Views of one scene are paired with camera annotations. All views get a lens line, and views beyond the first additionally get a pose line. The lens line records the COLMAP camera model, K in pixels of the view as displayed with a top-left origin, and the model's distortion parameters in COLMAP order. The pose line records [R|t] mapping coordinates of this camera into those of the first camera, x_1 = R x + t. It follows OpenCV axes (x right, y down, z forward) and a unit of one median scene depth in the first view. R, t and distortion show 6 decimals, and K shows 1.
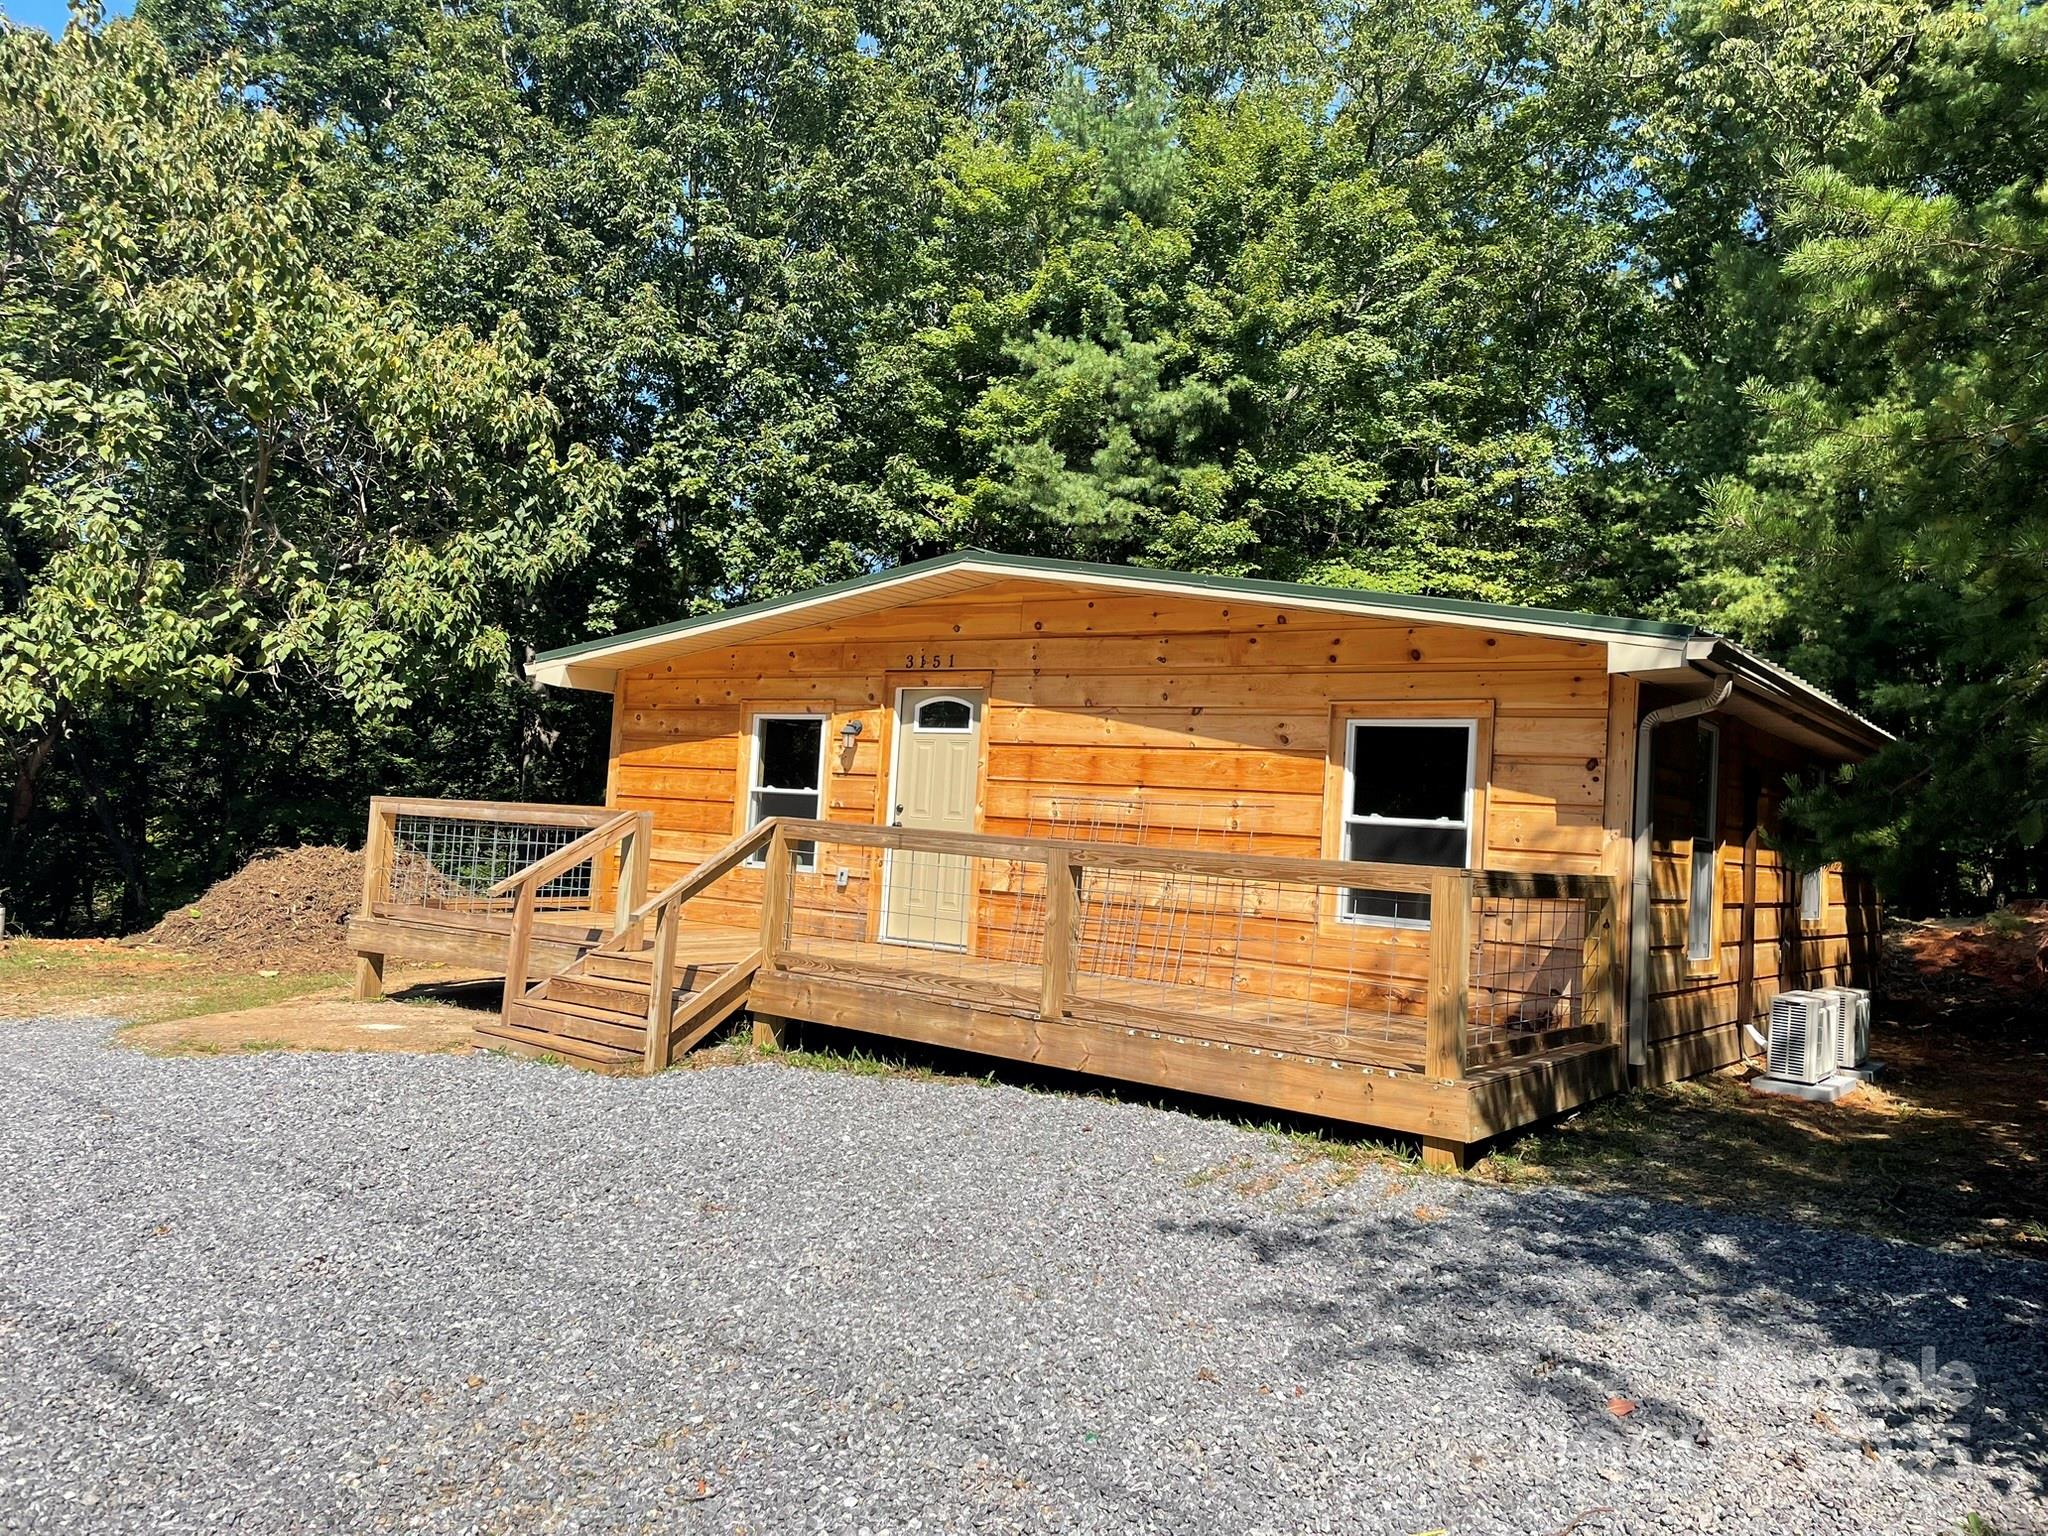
lens RADIAL K [[1545.6, 0, 1024.2], [0, 1545.6, 721.5], [0, 0, 1]] dist [0.091269, -0.116832]
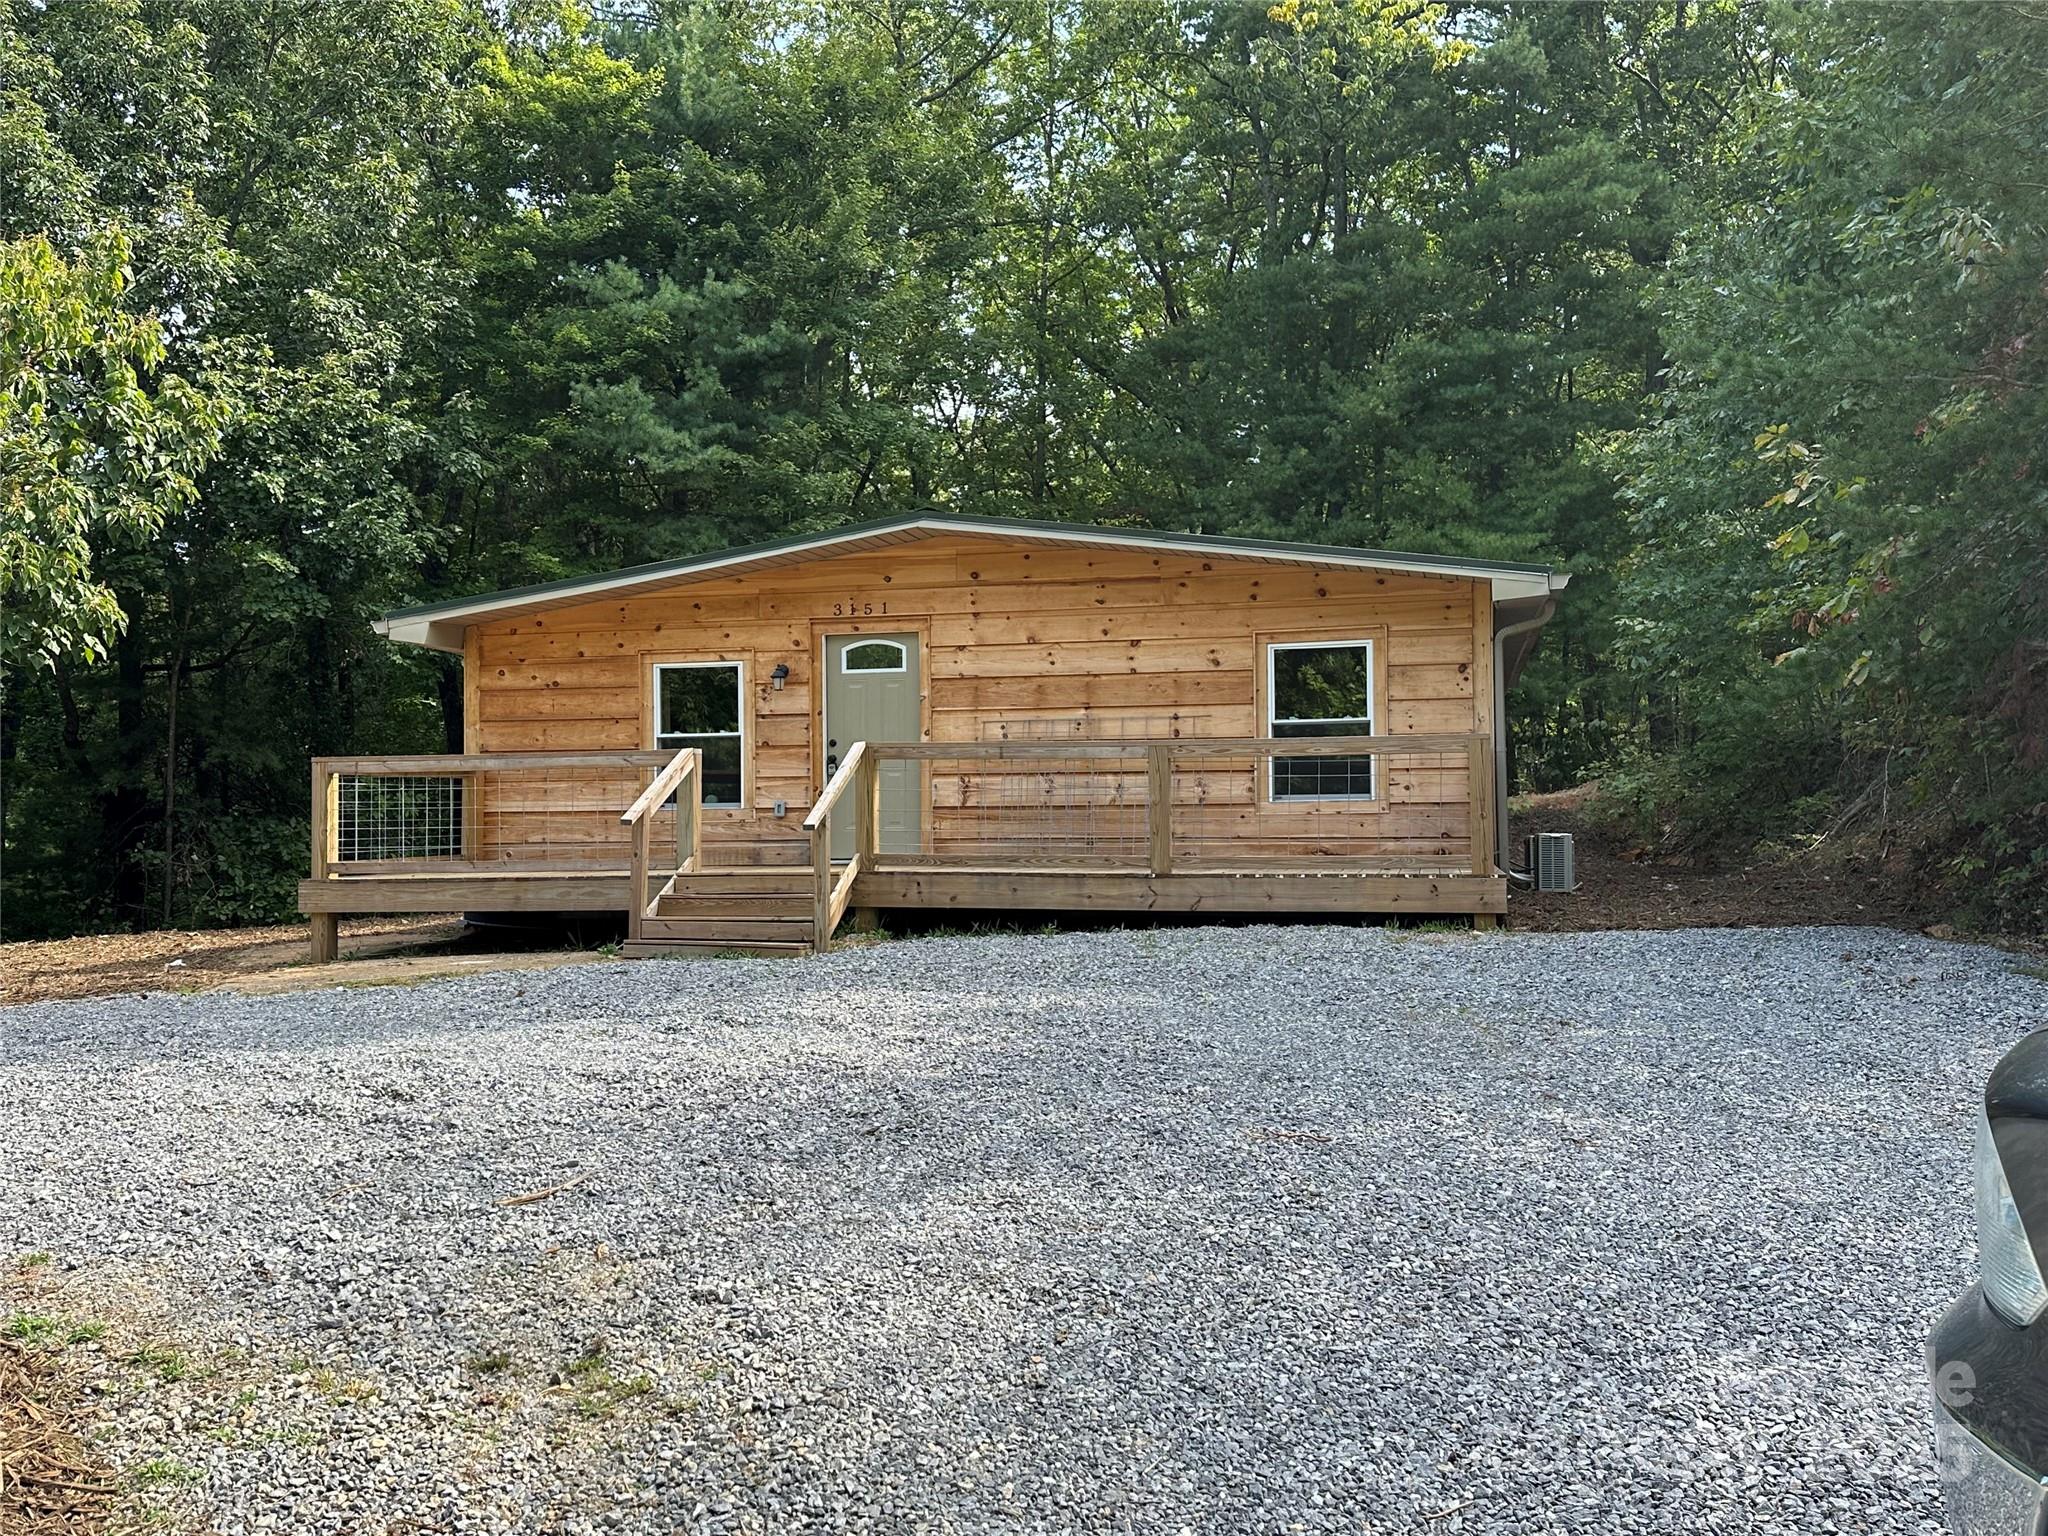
lens RADIAL K [[1783.8, 0, 1025.2], [0, 1783.8, 756.2], [0, 0, 1]] dist [0.094318, -0.014771]
pose [[0.917950, -0.054592, 0.392921, -0.520343], [0.039615, 0.998150, 0.046131, 0.013874], [-0.394712, -0.026781, 0.918414, -0.260556]]
